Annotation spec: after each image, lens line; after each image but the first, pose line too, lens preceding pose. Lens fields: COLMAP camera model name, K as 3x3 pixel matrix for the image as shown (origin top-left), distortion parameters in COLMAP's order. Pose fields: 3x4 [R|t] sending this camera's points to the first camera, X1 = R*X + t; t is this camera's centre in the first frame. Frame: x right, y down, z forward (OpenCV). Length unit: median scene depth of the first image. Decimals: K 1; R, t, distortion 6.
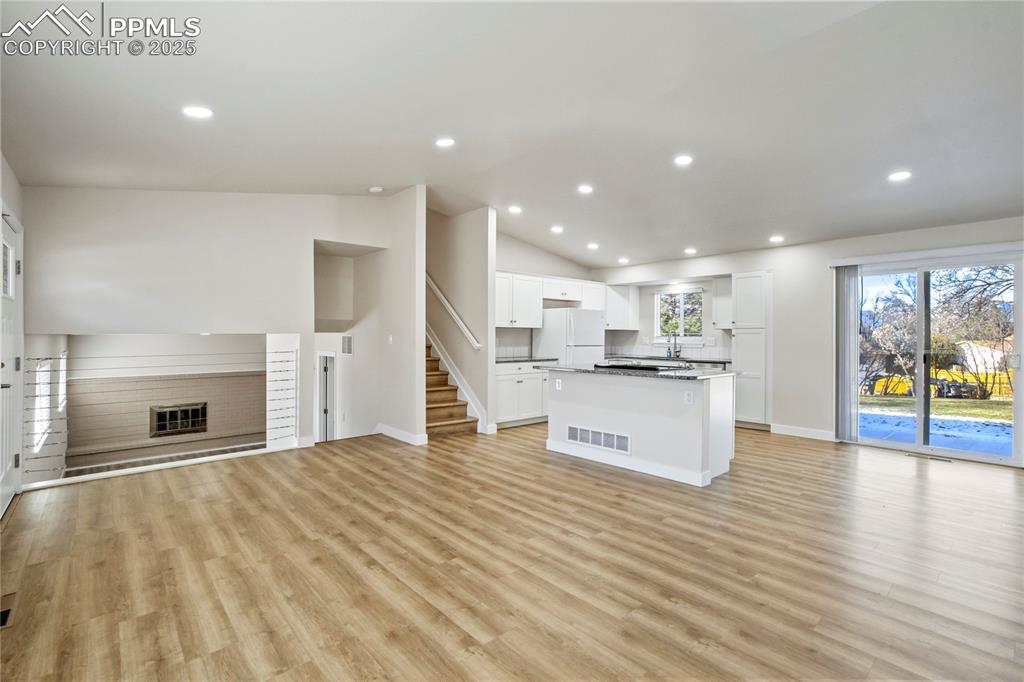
lens RADIAL K [[470.2, 0, 518.9], [0, 470.2, 333.7], [0, 0, 1]] dist [-0.045152, 0.023339]
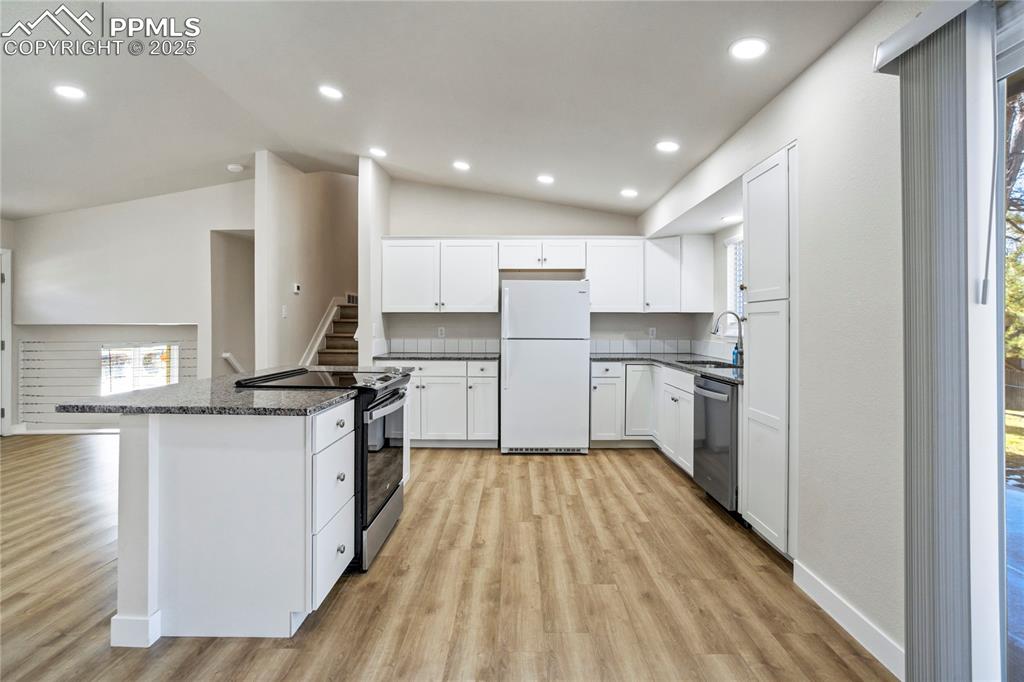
lens RADIAL K [[478.0, 0, 516.0], [0, 478.0, 324.7], [0, 0, 1]] dist [-0.045729, 0.023889]
pose [[0.742423, -0.005408, -0.669910, 0.663437], [0.006955, 0.999976, -0.000364, 0.008202], [0.669896, -0.004389, 0.742442, 0.610448]]
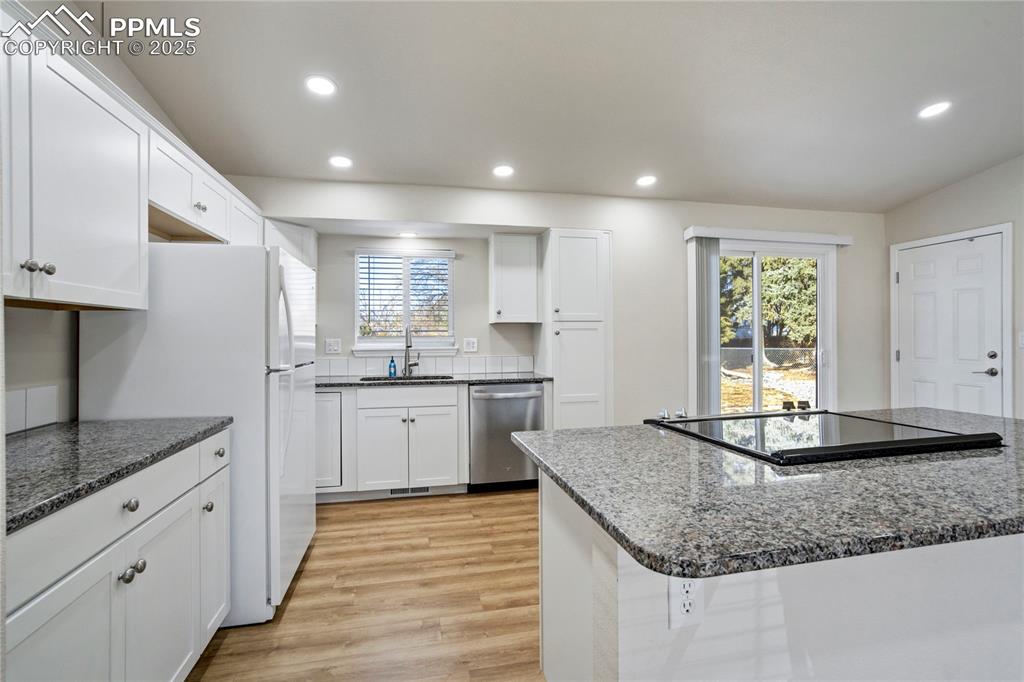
lens RADIAL K [[474.5, 0, 511.2], [0, 474.5, 330.8], [0, 0, 1]] dist [-0.043560, 0.021523]
pose [[0.494552, -0.001585, 0.869147, -0.098304], [0.006805, 0.999975, -0.002048, 0.001969], [-0.869122, 0.006927, 0.494550, 0.843019]]
